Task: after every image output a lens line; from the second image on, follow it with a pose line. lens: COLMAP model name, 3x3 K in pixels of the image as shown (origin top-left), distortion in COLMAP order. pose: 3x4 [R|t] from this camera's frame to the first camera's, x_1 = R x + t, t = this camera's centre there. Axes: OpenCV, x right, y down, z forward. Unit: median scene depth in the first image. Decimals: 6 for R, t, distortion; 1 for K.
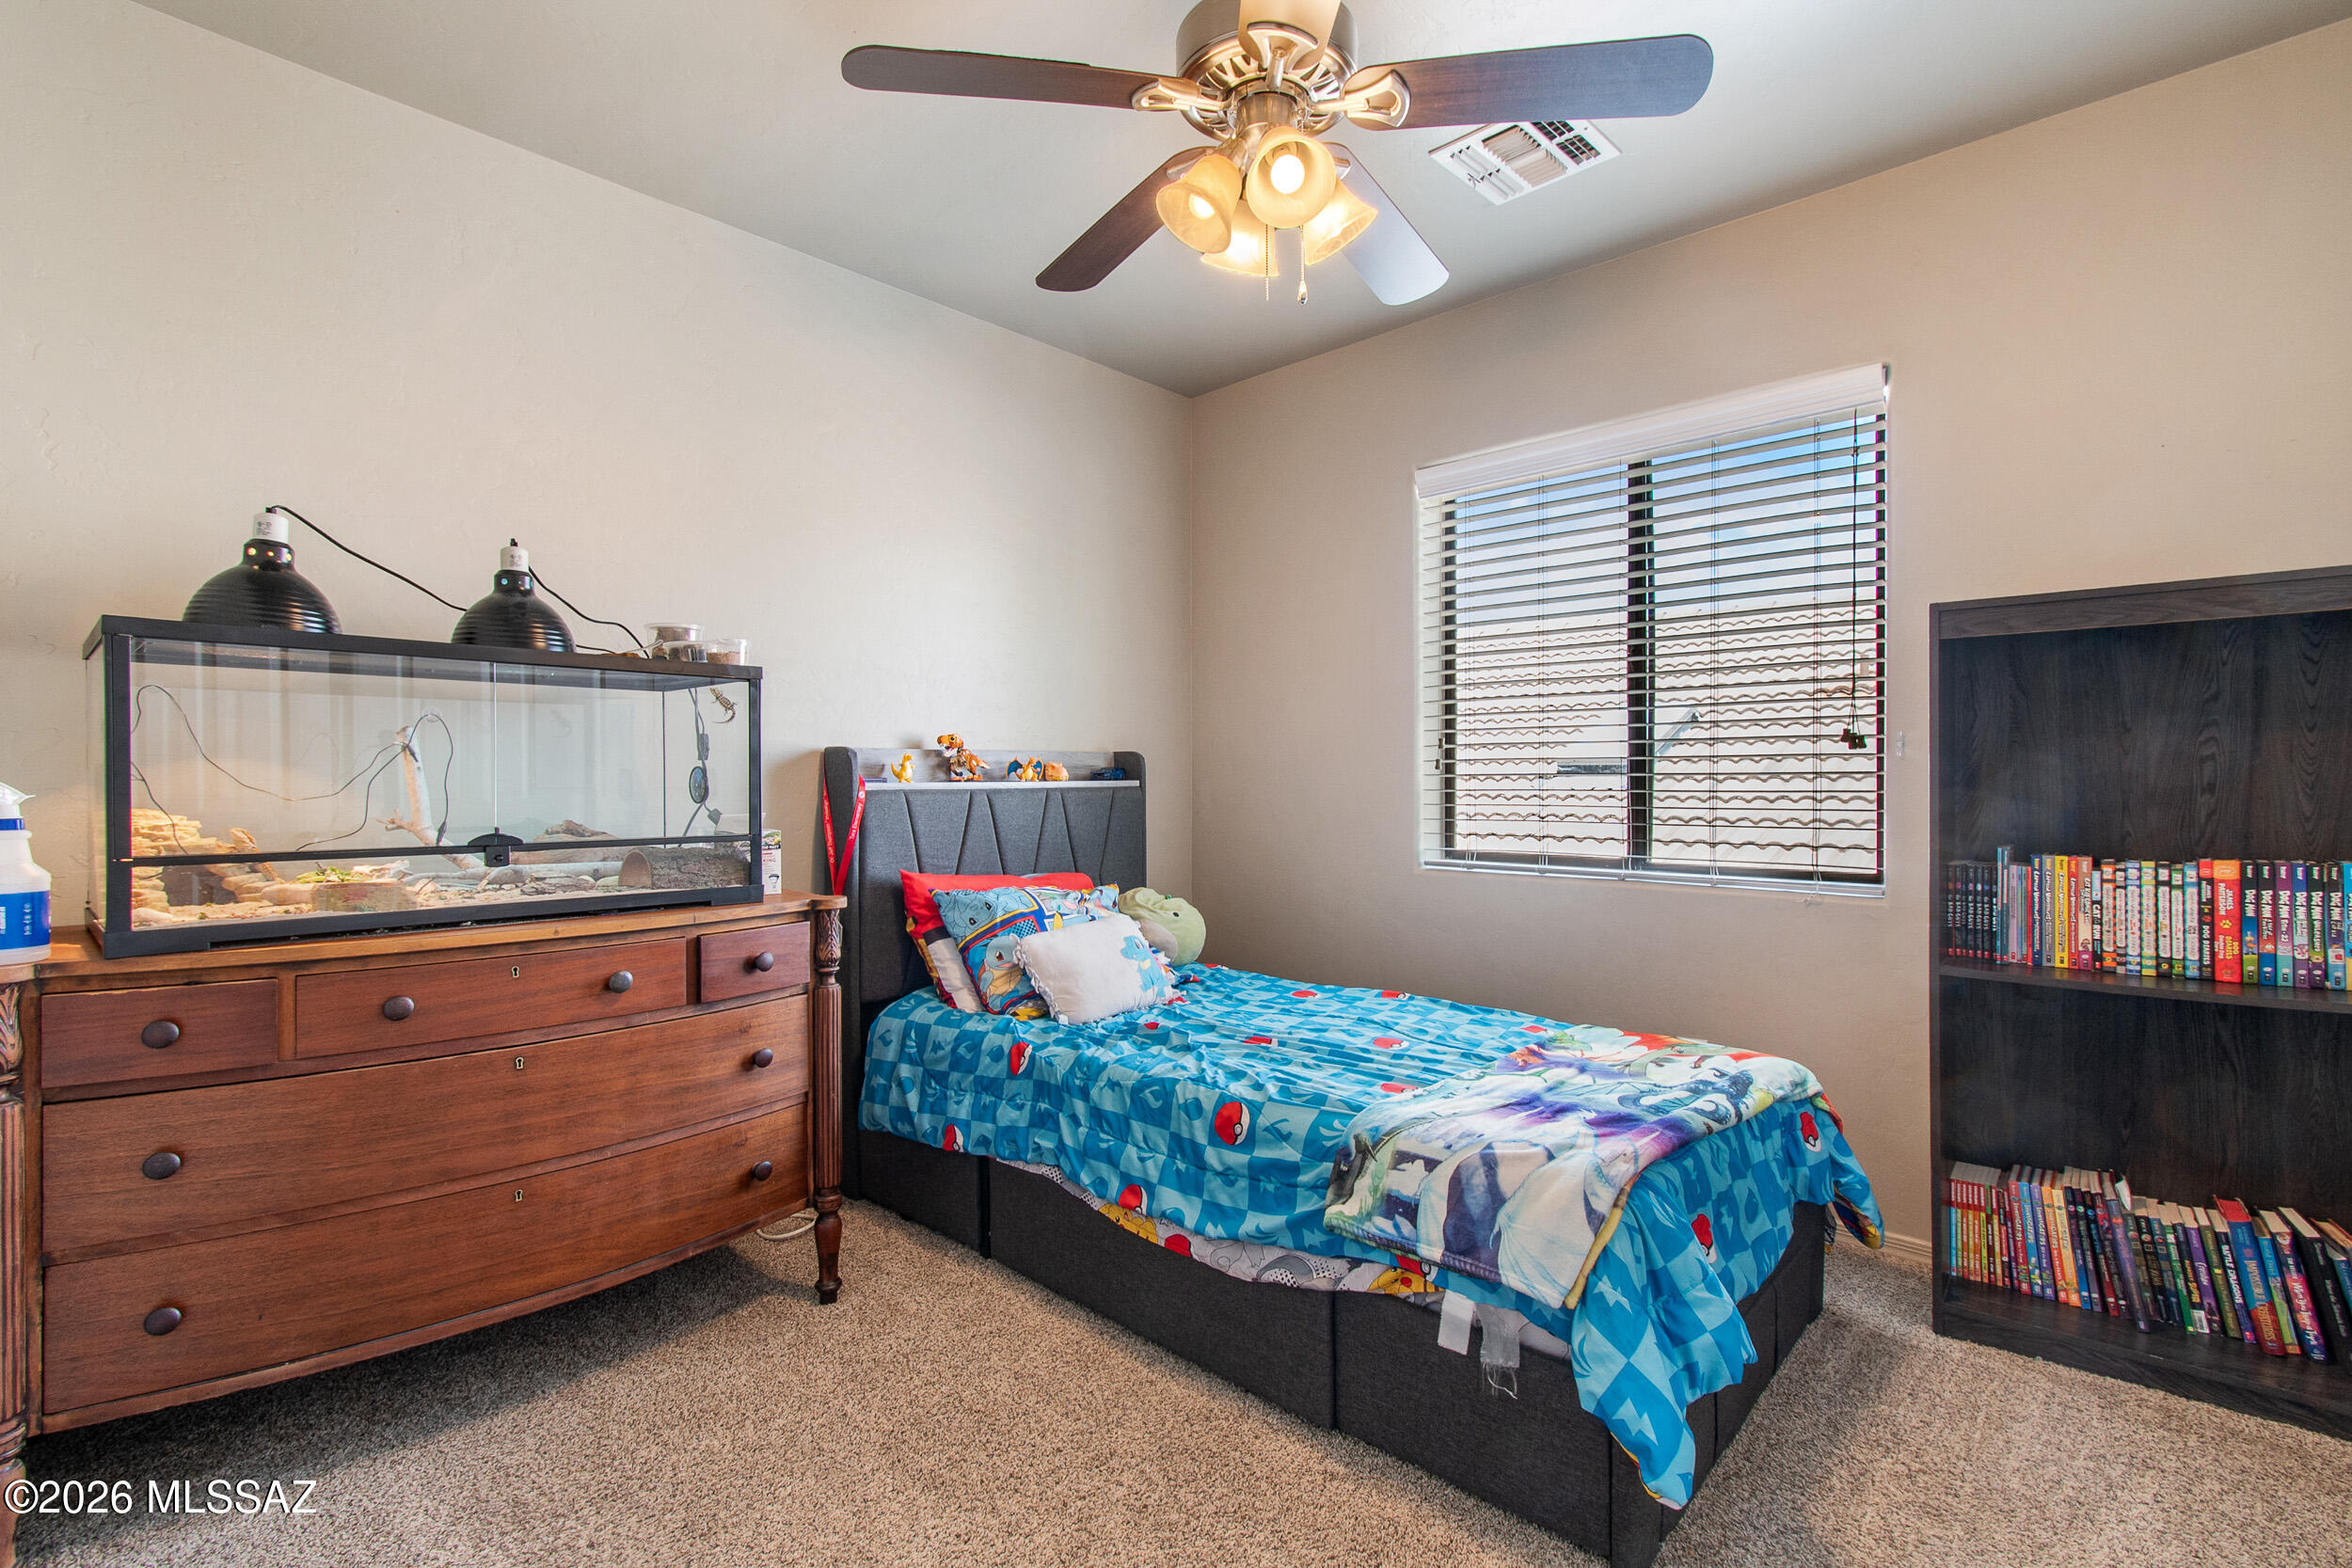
lens RADIAL K [[1070.3, 0, 1181.3], [0, 1070.3, 783.6], [0, 0, 1]] dist [0.001443, 0.001030]
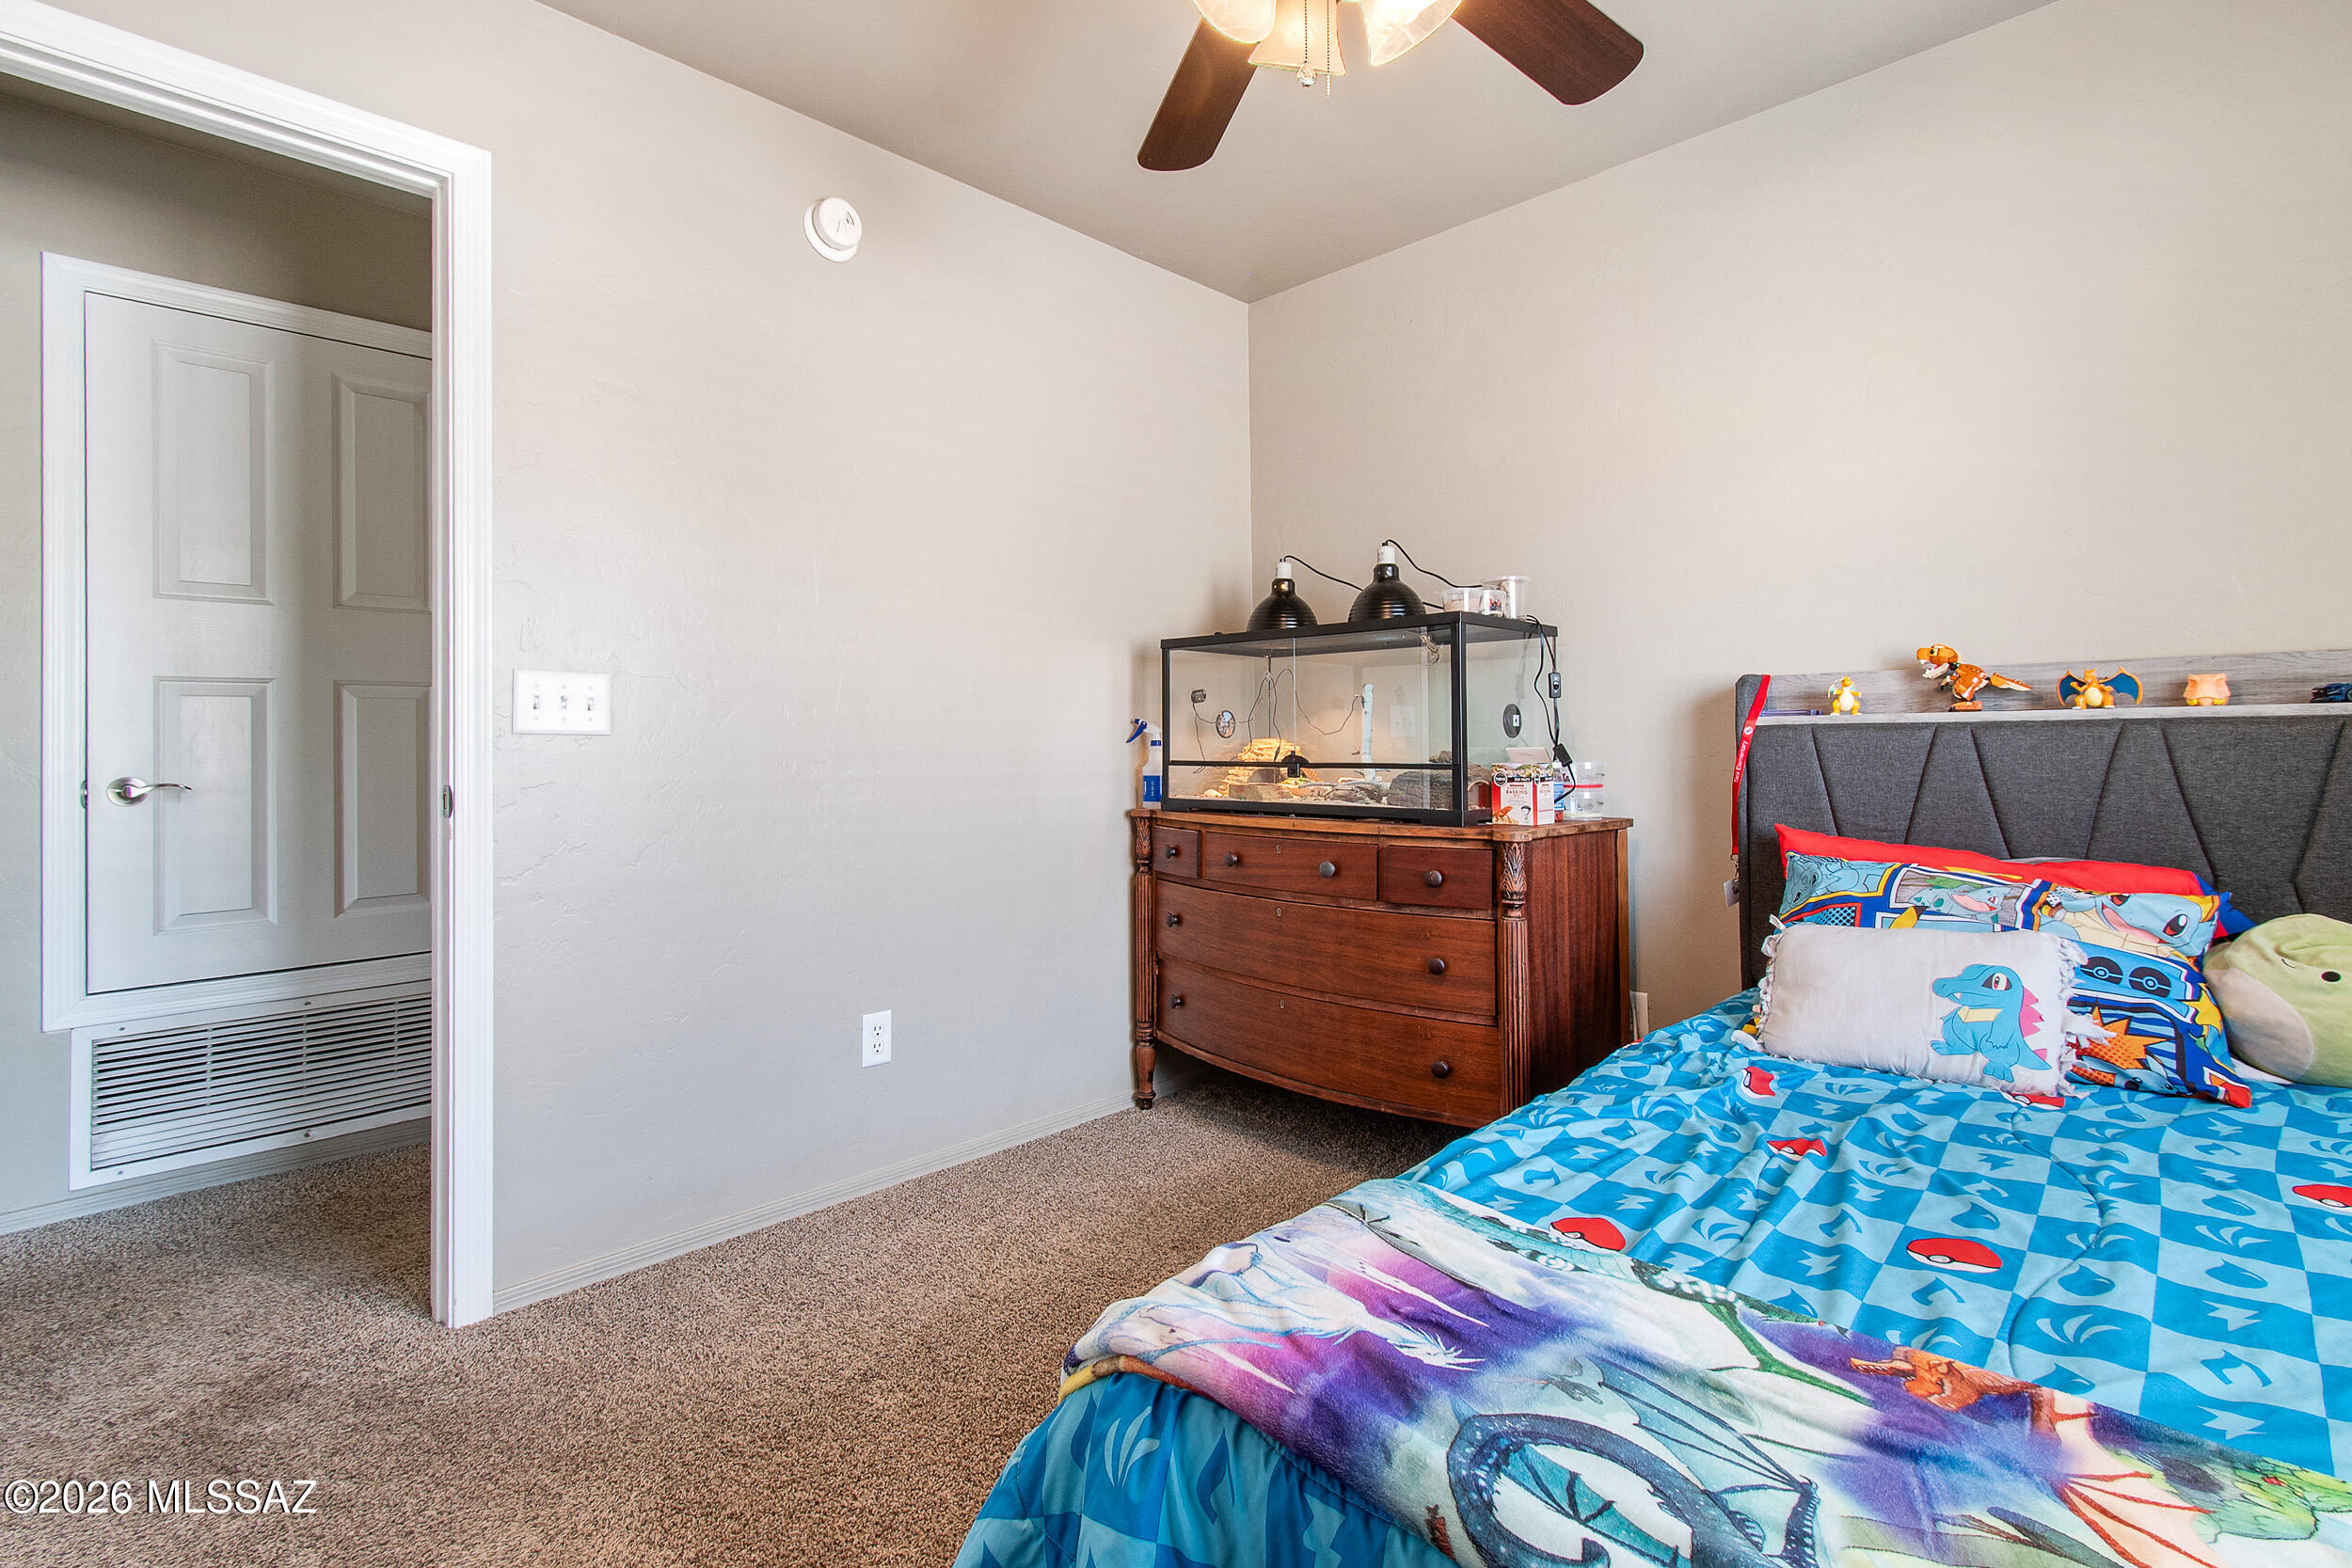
lens RADIAL K [[1070.3, 0, 1181.4], [0, 1070.3, 762.8], [0, 0, 1]] dist [0.001443, 0.001030]
pose [[0.014755, 0.018787, -0.999715, 0.748900], [-0.000606, 0.999823, 0.018780, 0.028793], [0.999891, 0.000329, 0.014764, 0.770997]]
